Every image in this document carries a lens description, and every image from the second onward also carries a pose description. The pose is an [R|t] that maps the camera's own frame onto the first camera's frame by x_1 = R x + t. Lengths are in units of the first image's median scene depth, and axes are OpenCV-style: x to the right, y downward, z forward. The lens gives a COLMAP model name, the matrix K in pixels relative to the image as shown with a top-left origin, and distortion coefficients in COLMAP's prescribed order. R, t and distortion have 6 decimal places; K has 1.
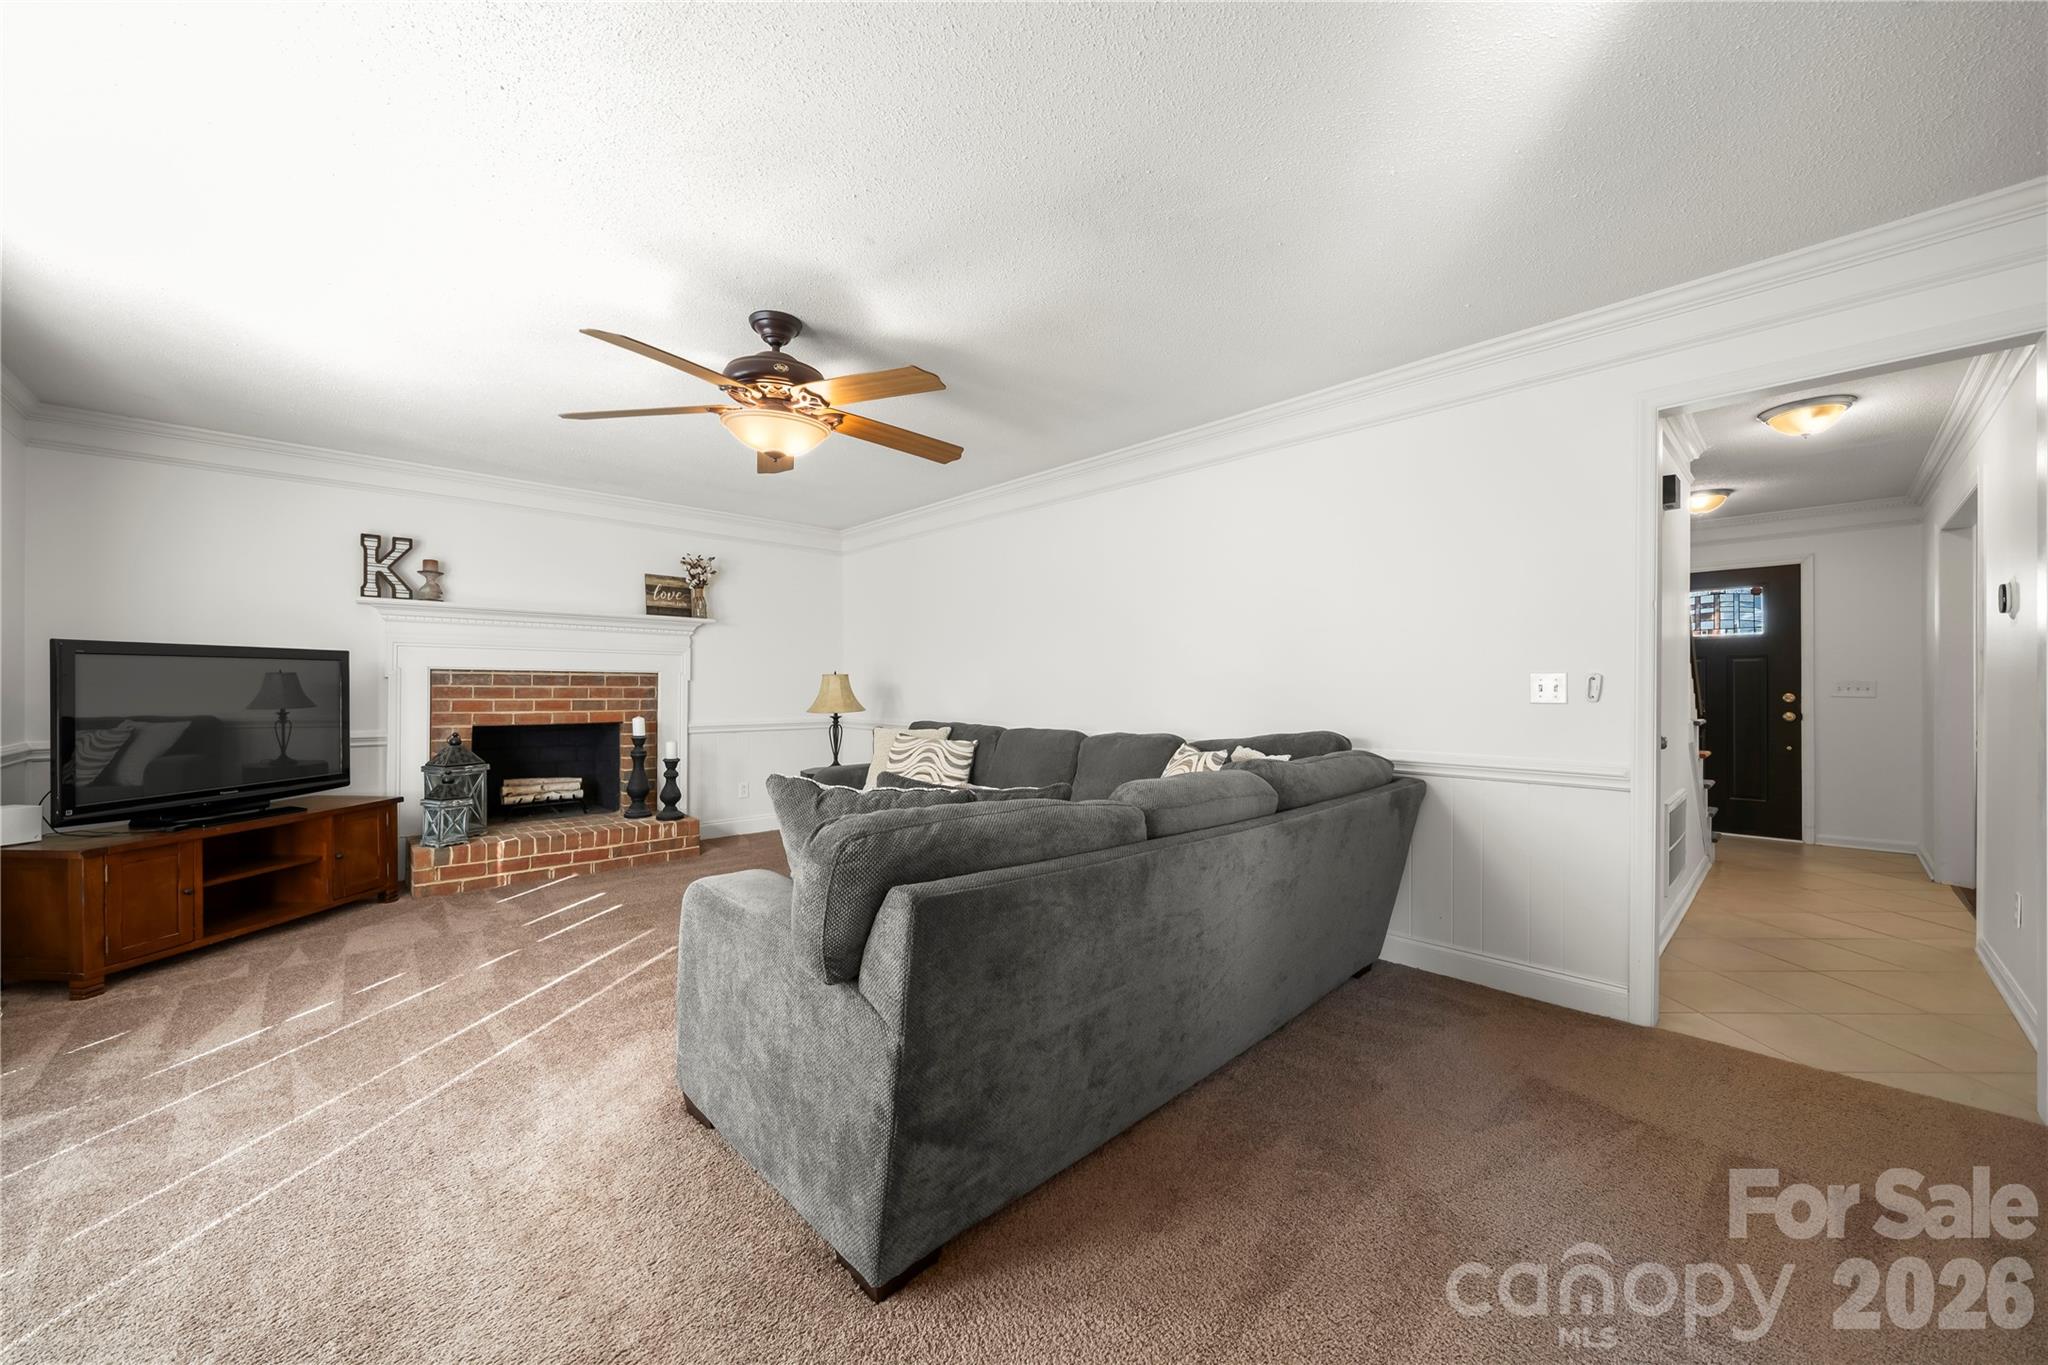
lens RADIAL K [[771.4, 0, 1051.4], [0, 771.4, 688.4], [0, 0, 1]] dist [0.005018, -0.000321]
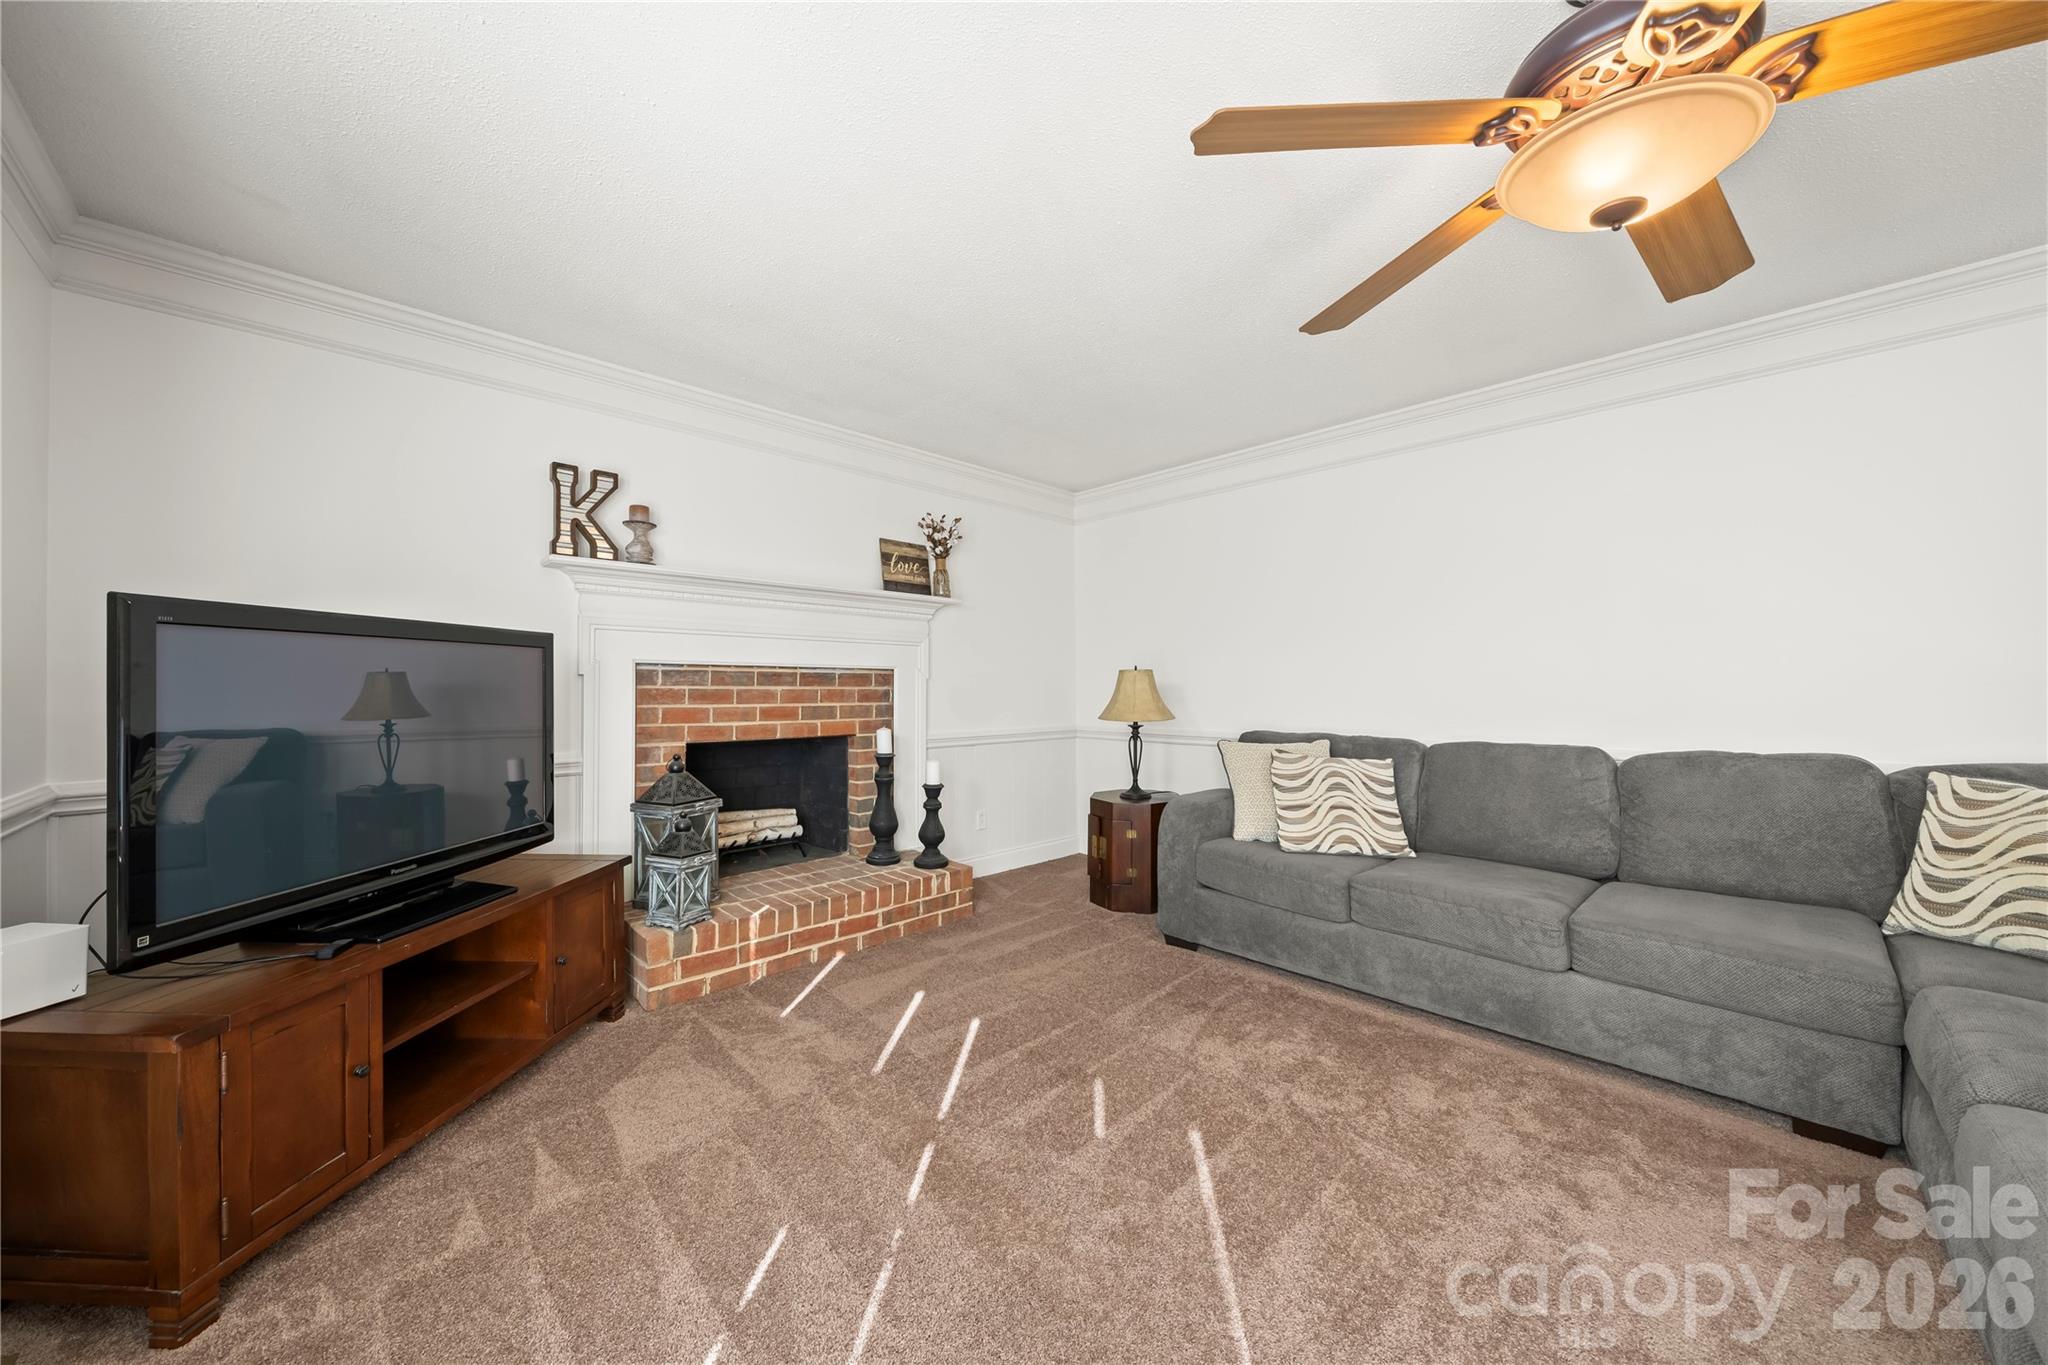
lens RADIAL K [[712.0, 0, 1022.1], [0, 712.0, 684.5], [0, 0, 1]] dist [-0.000906, 0.000519]
pose [[0.999652, -0.004428, 0.025987, -0.471478], [0.004588, 0.999971, -0.006101, -0.000019], [-0.025960, 0.006218, 0.999644, 0.349465]]
